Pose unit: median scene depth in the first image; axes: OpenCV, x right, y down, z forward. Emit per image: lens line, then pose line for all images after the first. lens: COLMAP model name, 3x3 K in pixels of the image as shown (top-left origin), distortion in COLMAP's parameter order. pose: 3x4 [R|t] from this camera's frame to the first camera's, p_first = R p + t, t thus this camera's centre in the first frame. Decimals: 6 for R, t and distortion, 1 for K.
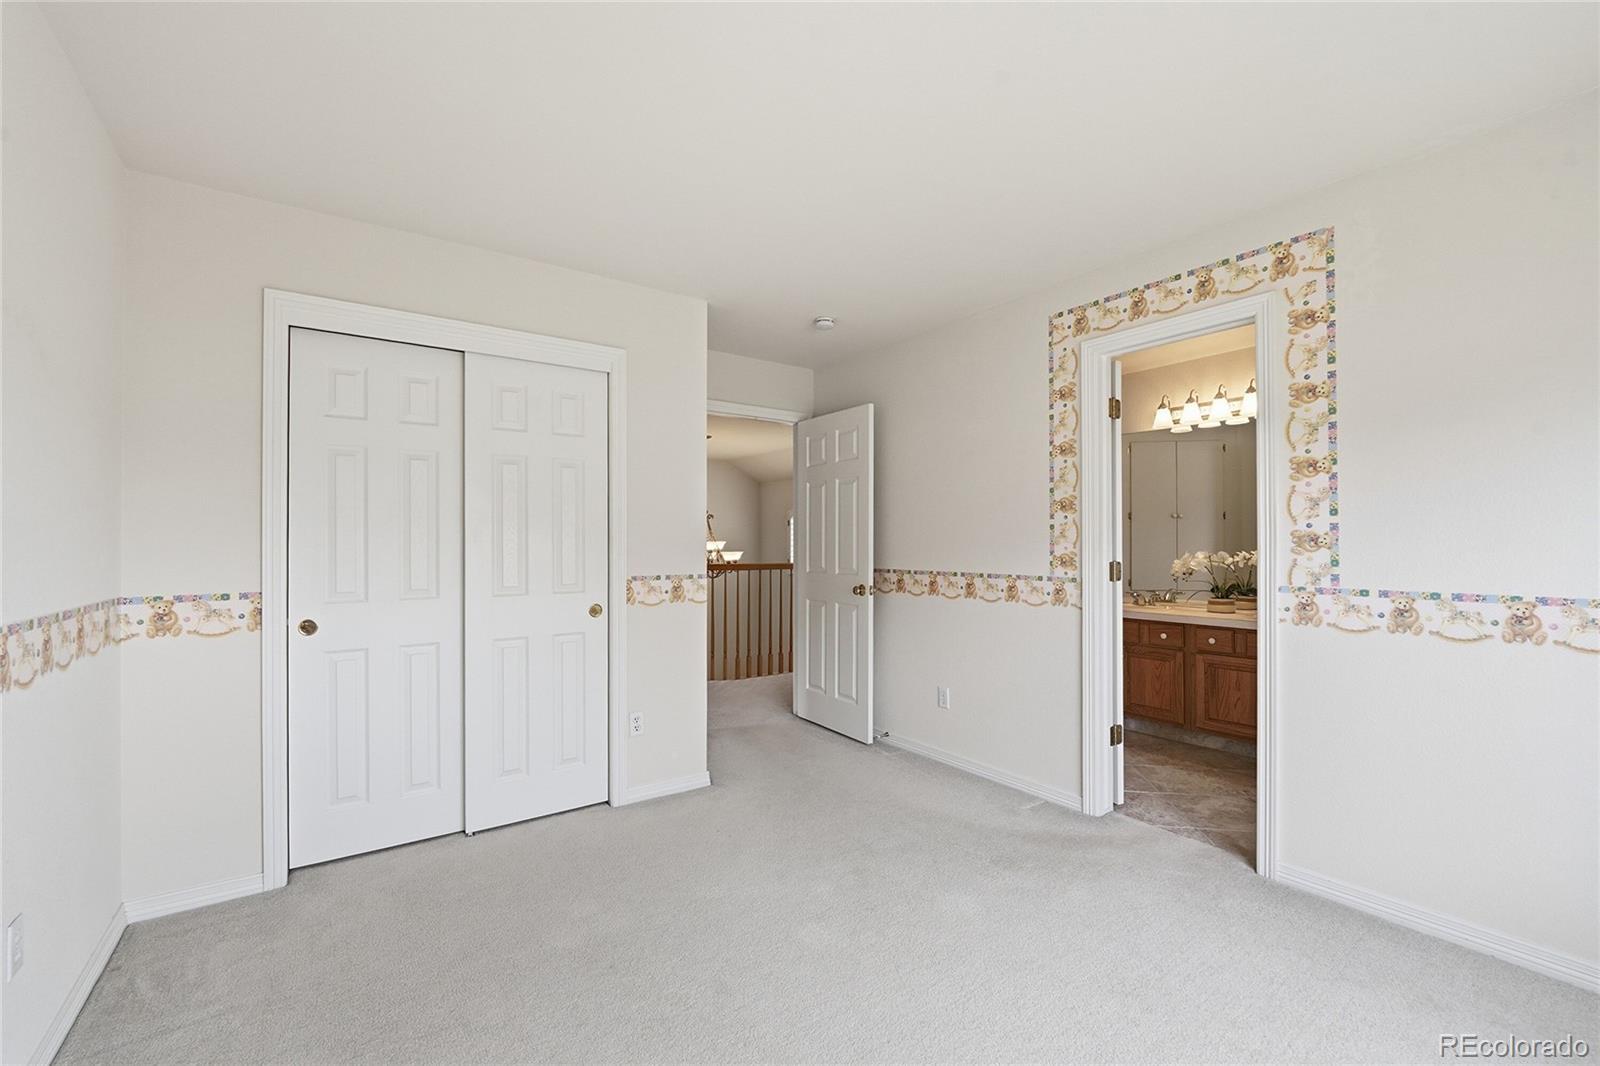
lens RADIAL K [[649.2, 0, 794.2], [0, 649.2, 535.4], [0, 0, 1]] dist [-0.006323, -0.000987]
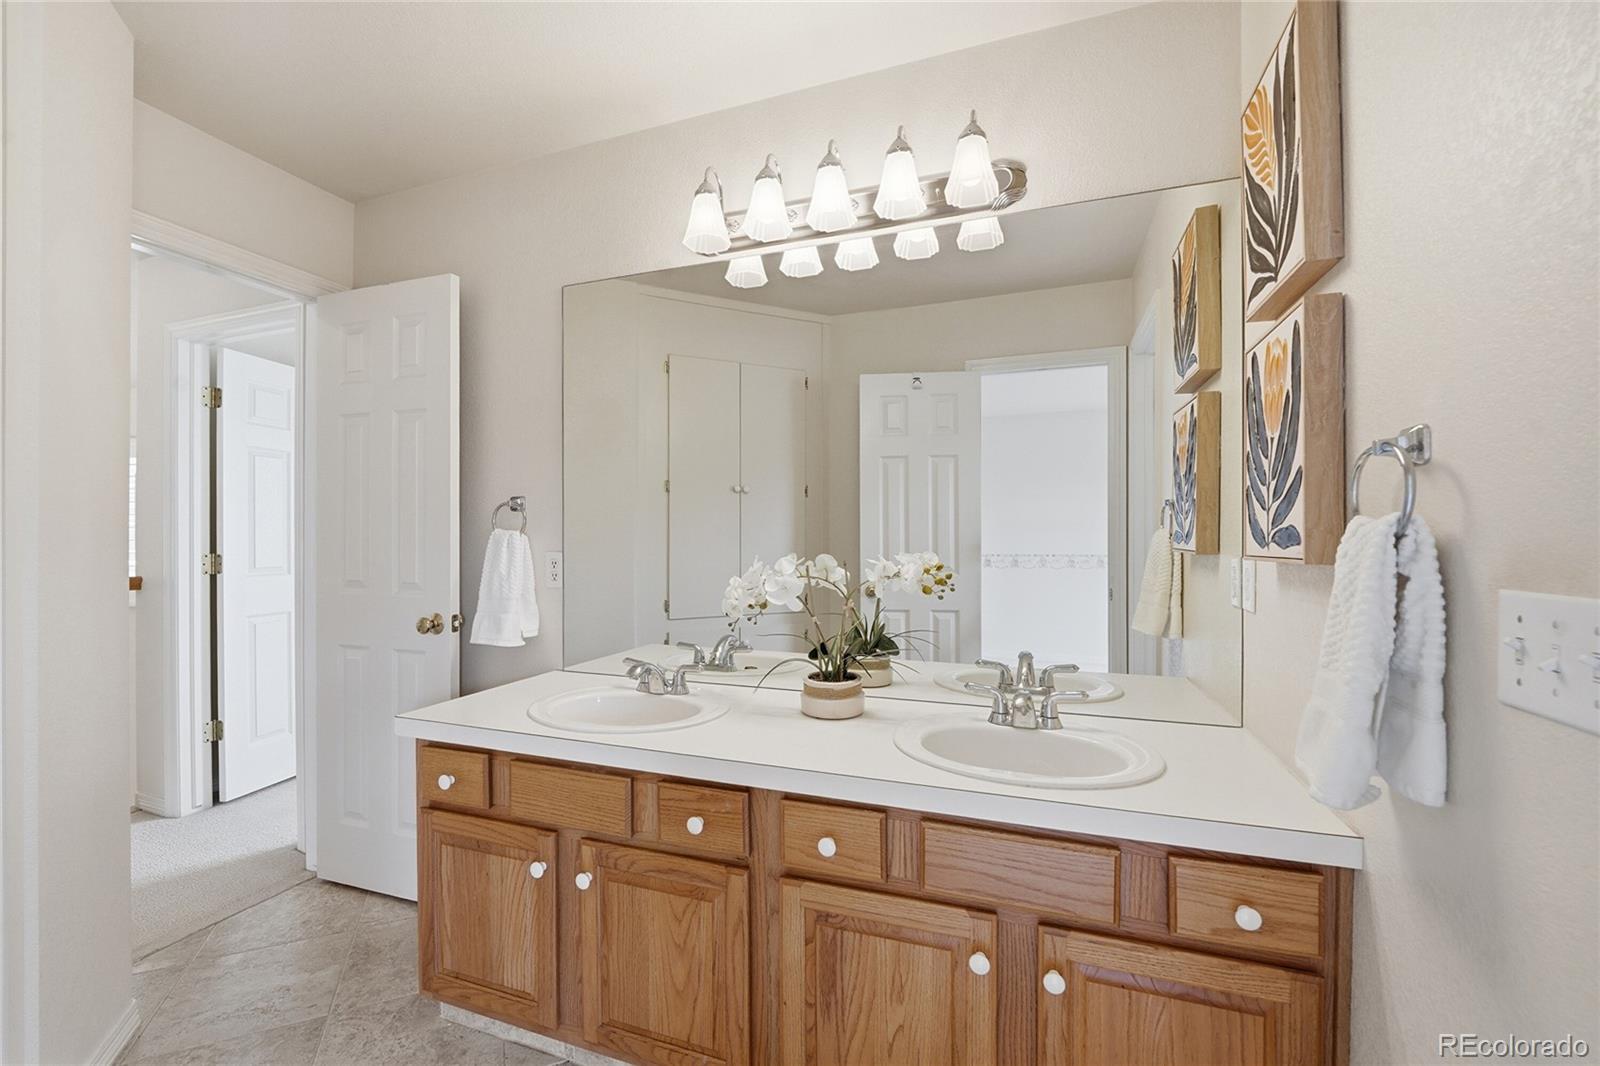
lens RADIAL K [[649.2, 0, 795.1], [0, 649.2, 536.7], [0, 0, 1]] dist [-0.006323, -0.000987]
pose [[0.819181, -0.000578, 0.573535, 0.434735], [-0.002056, 0.999990, 0.003944, 0.011701], [-0.573531, -0.004410, 0.819172, 0.721808]]
